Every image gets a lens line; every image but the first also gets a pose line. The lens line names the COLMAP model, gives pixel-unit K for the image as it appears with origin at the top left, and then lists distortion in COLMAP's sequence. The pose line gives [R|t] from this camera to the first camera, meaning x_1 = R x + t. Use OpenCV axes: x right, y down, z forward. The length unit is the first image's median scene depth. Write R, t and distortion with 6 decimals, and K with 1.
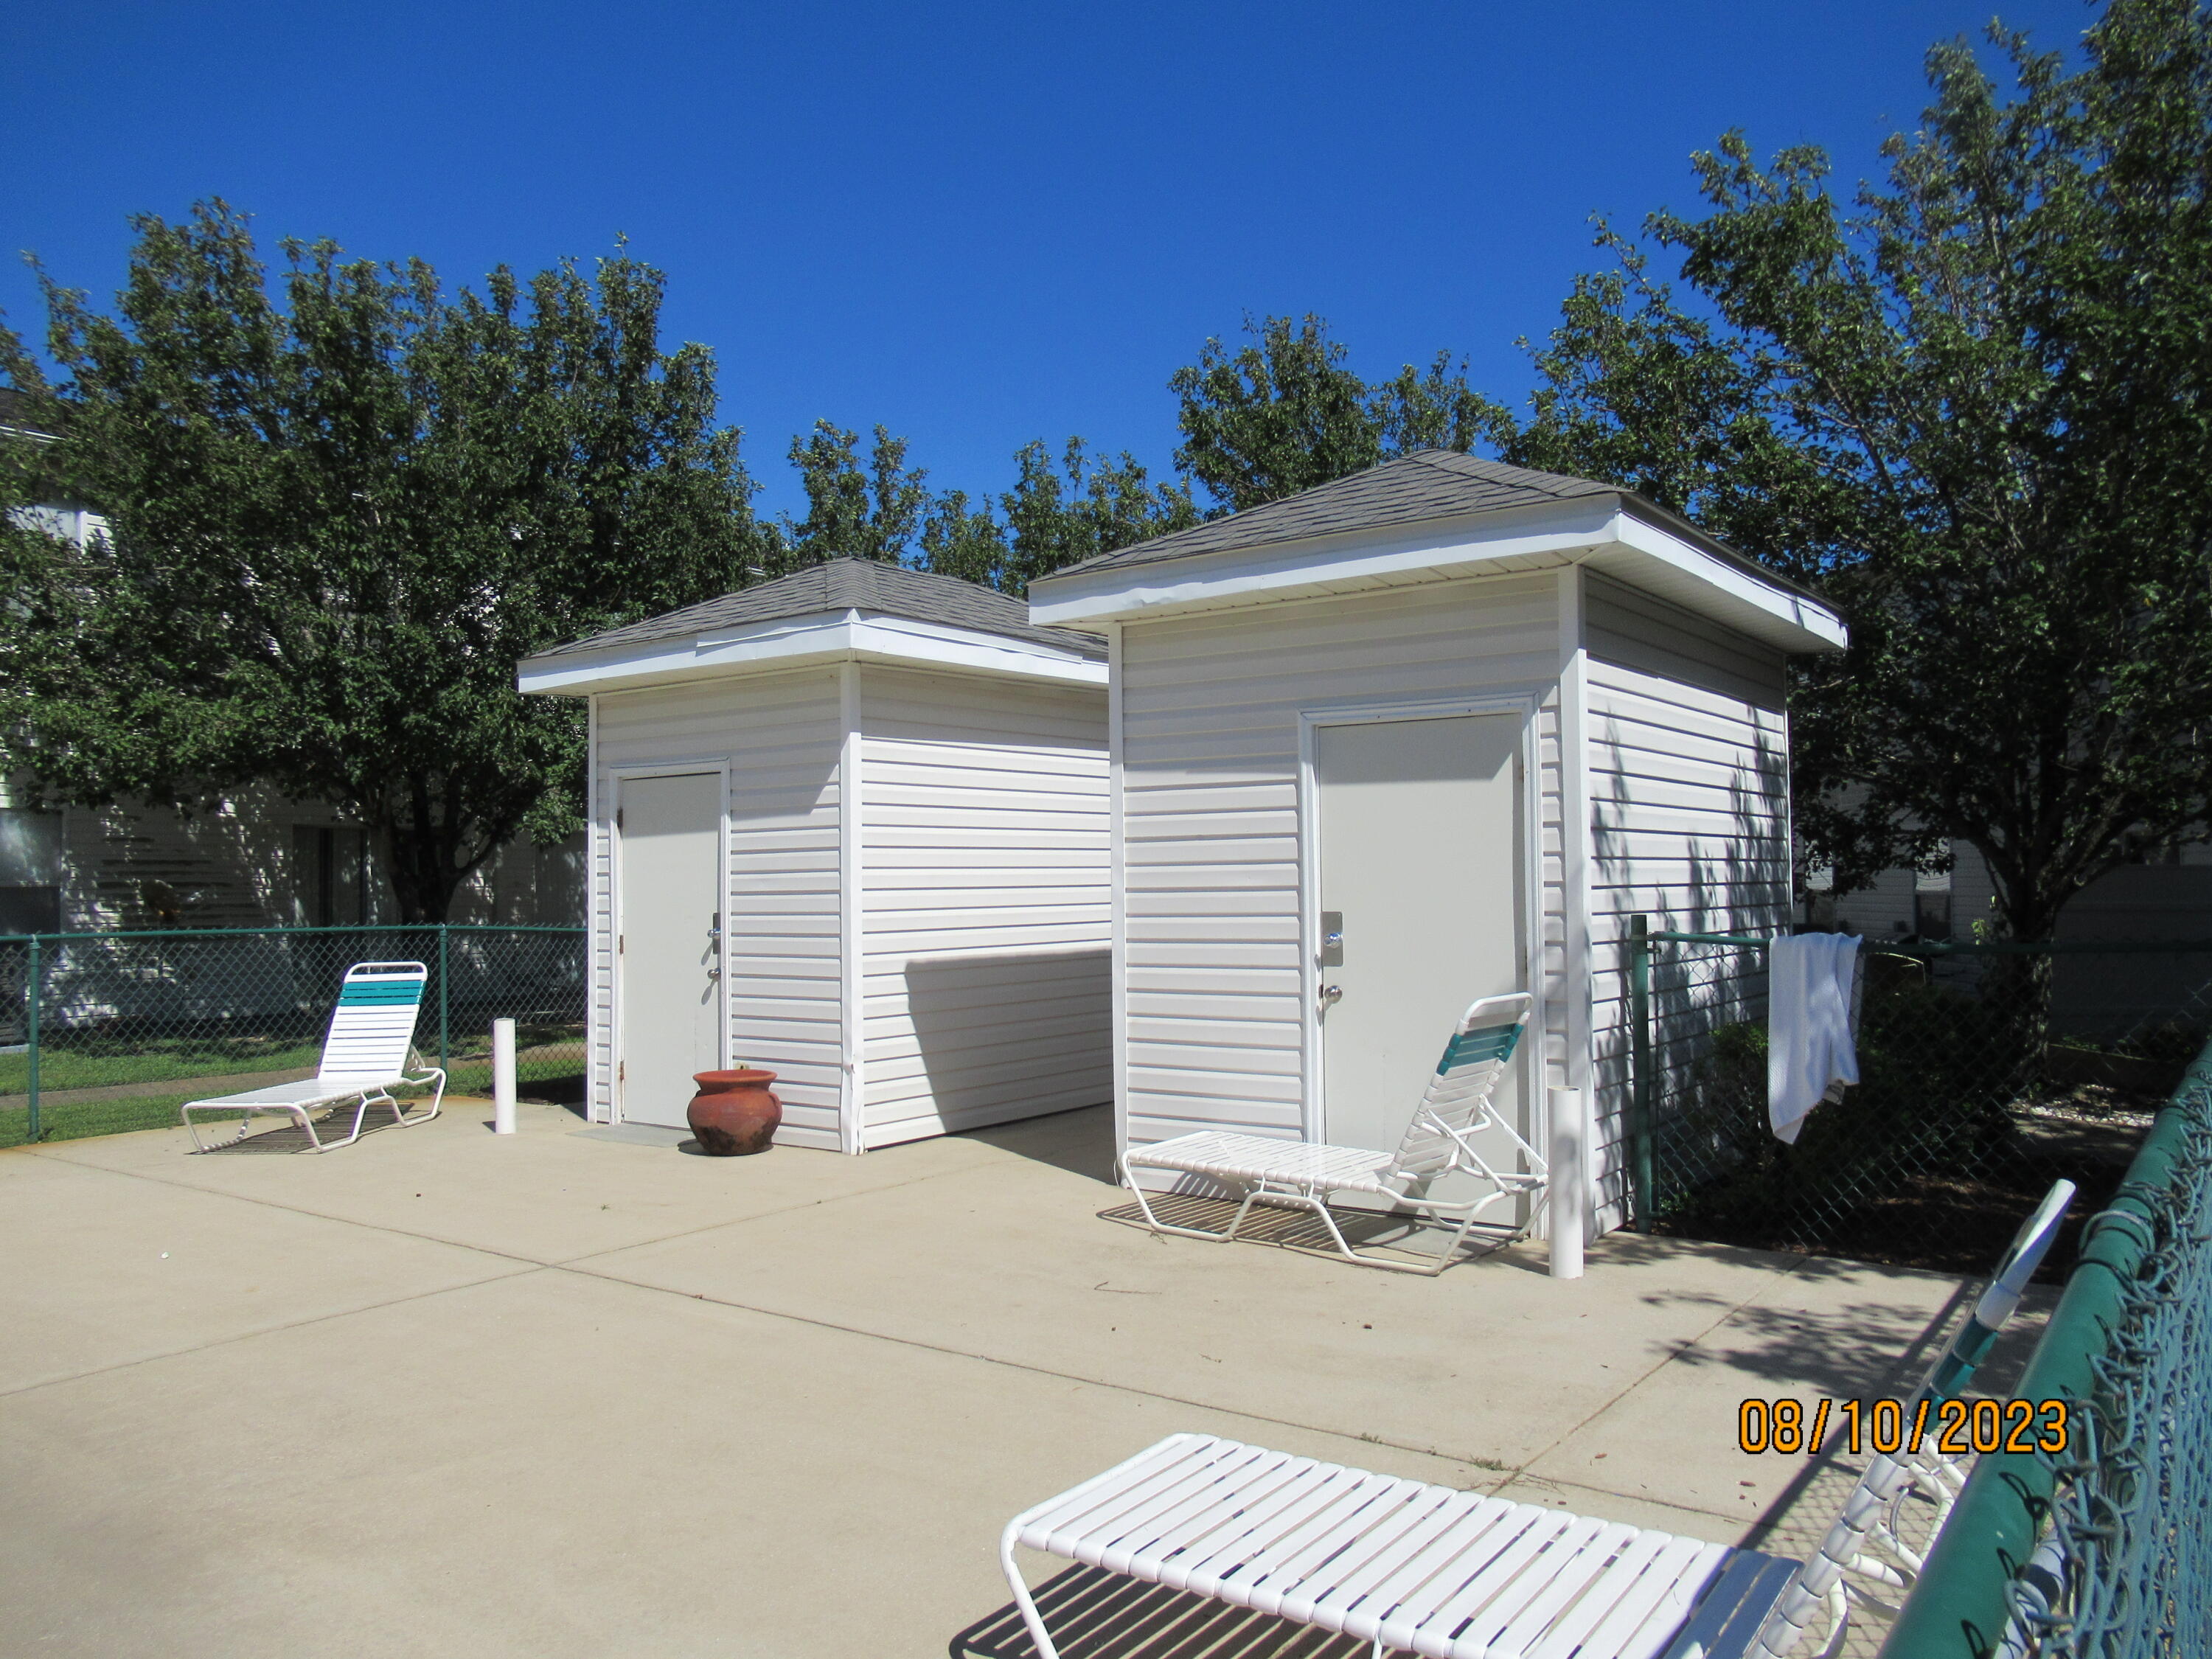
lens RADIAL K [[1640.5, 0, 1102.3], [0, 1640.5, 833.4], [0, 0, 1]] dist [-0.018095, 0.005055]
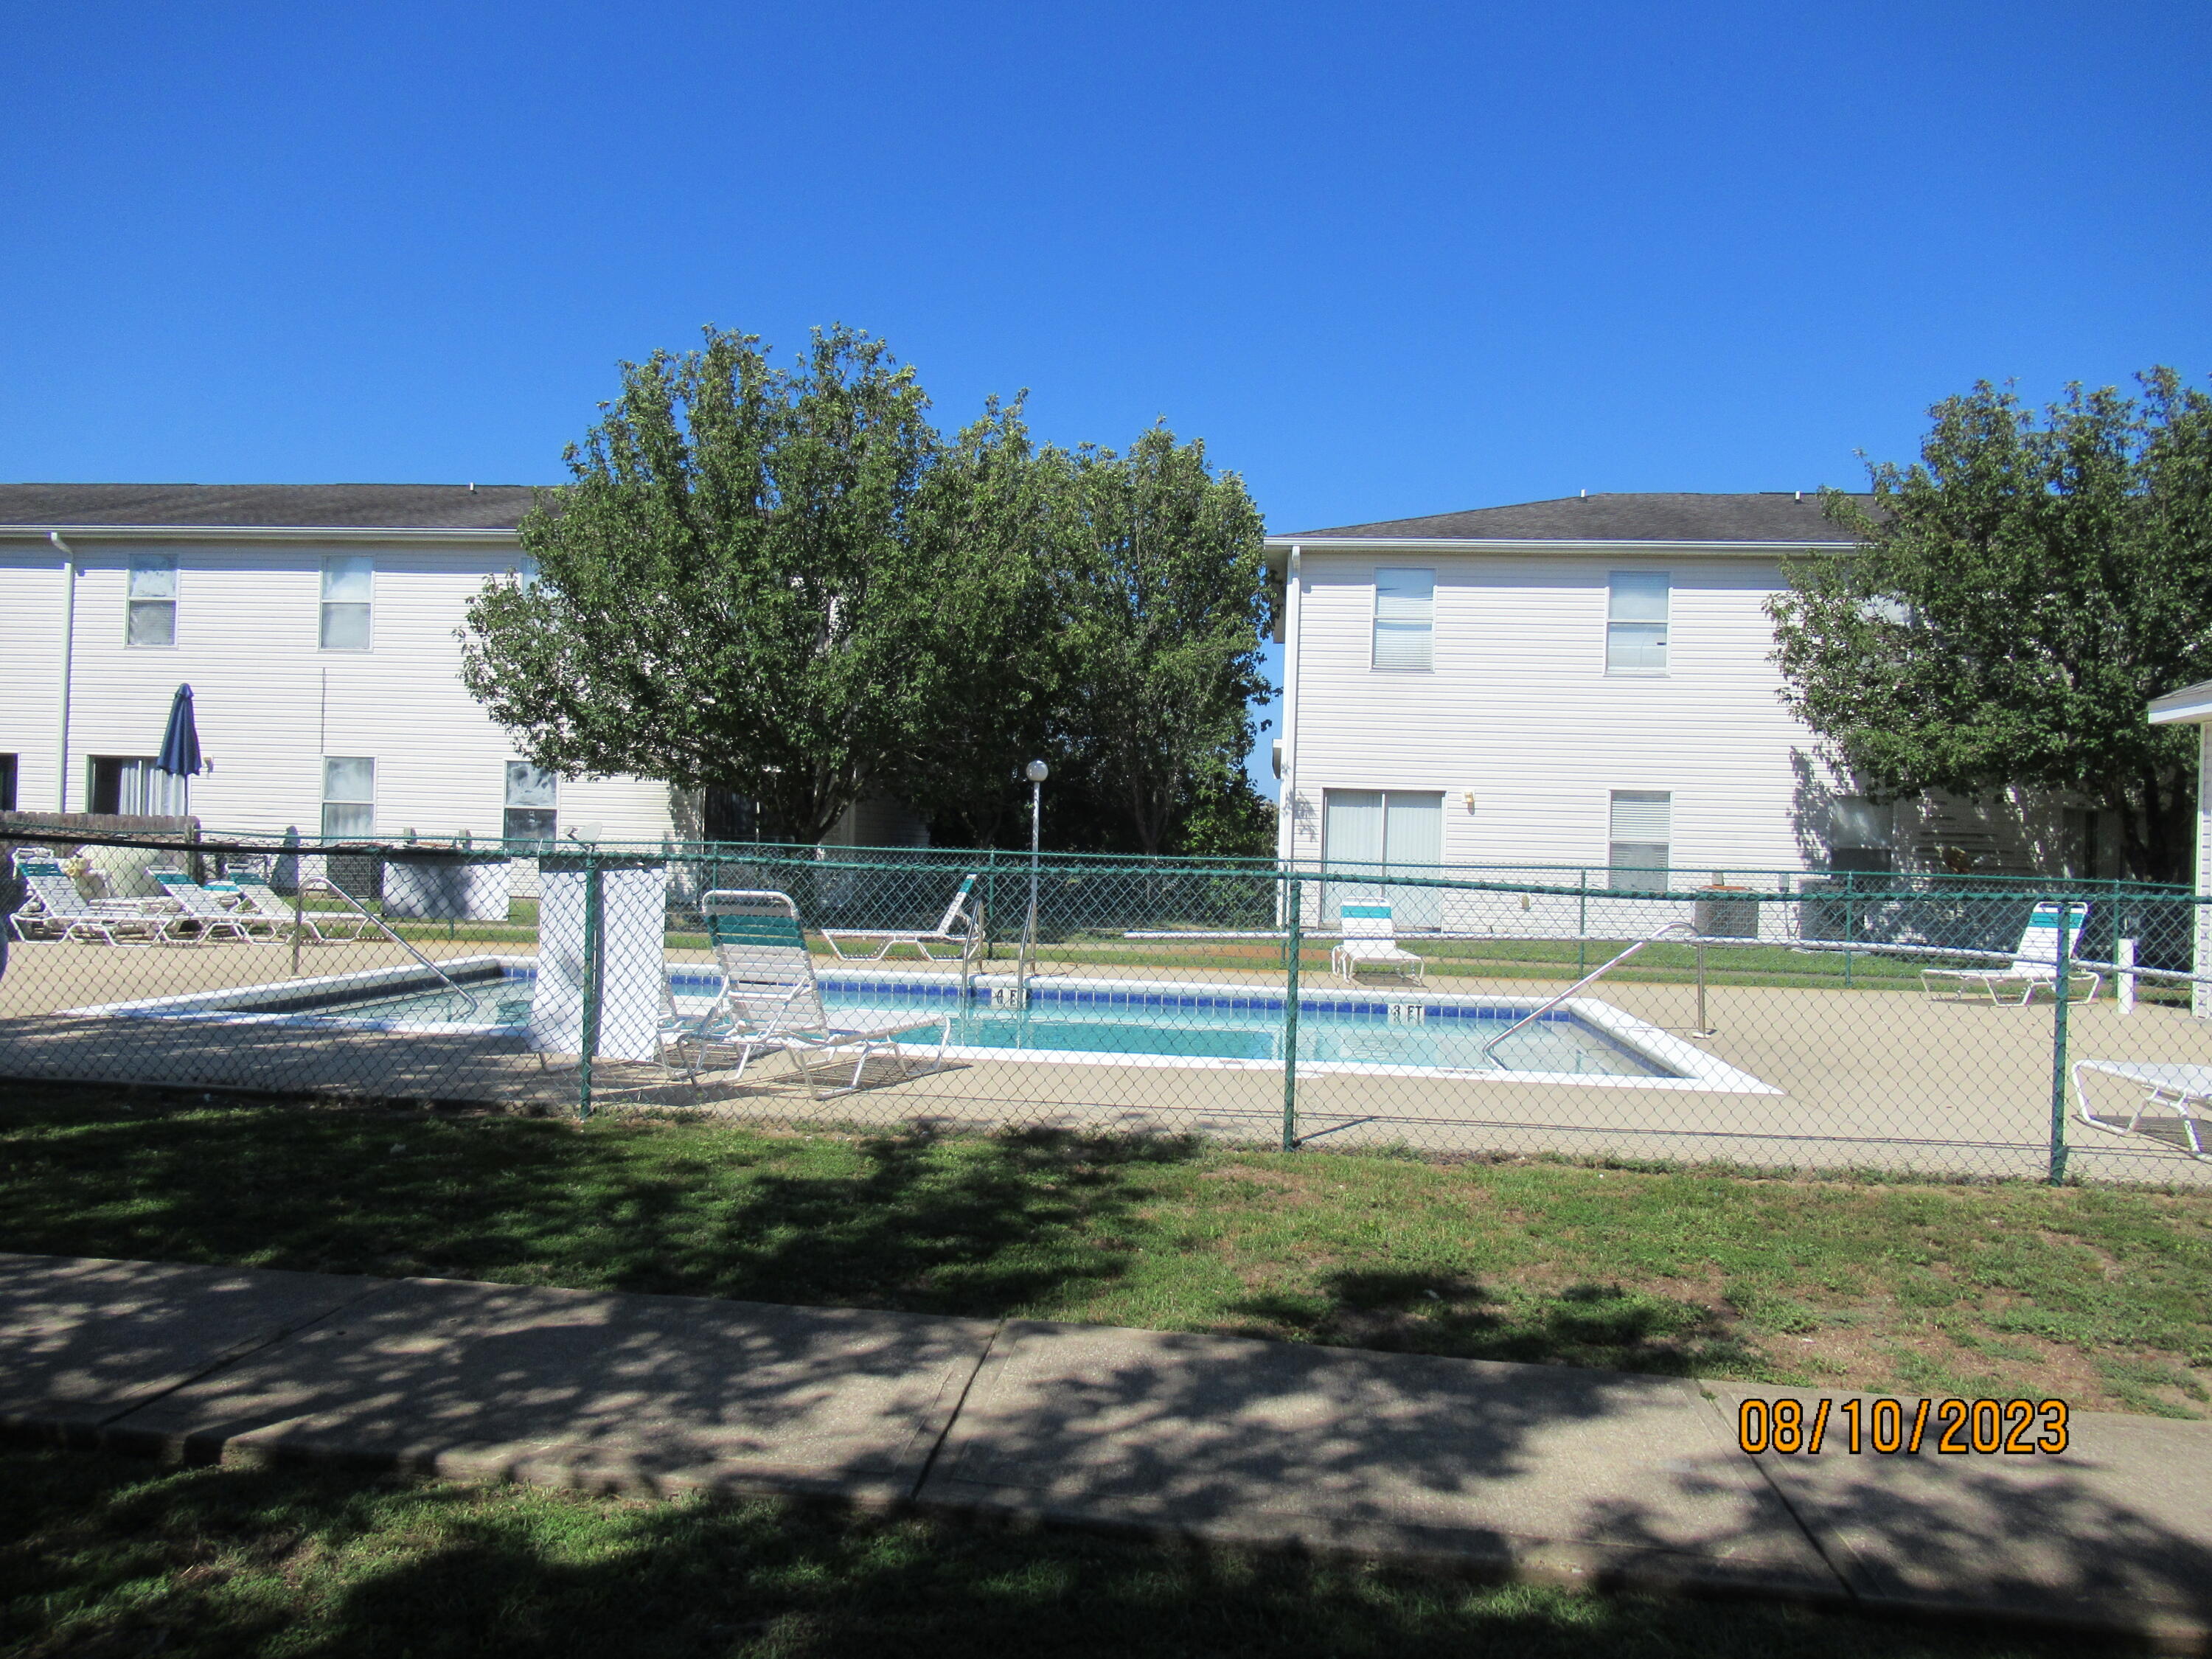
lens RADIAL K [[1640.5, 0, 1102.3], [0, 1640.5, 833.4], [0, 0, 1]] dist [-0.018095, 0.005055]
pose [[0.495088, 0.022181, -0.868560, 0.313617], [-0.008744, 0.999751, 0.020547, -0.006518], [0.868799, -0.002578, 0.495158, -0.374868]]
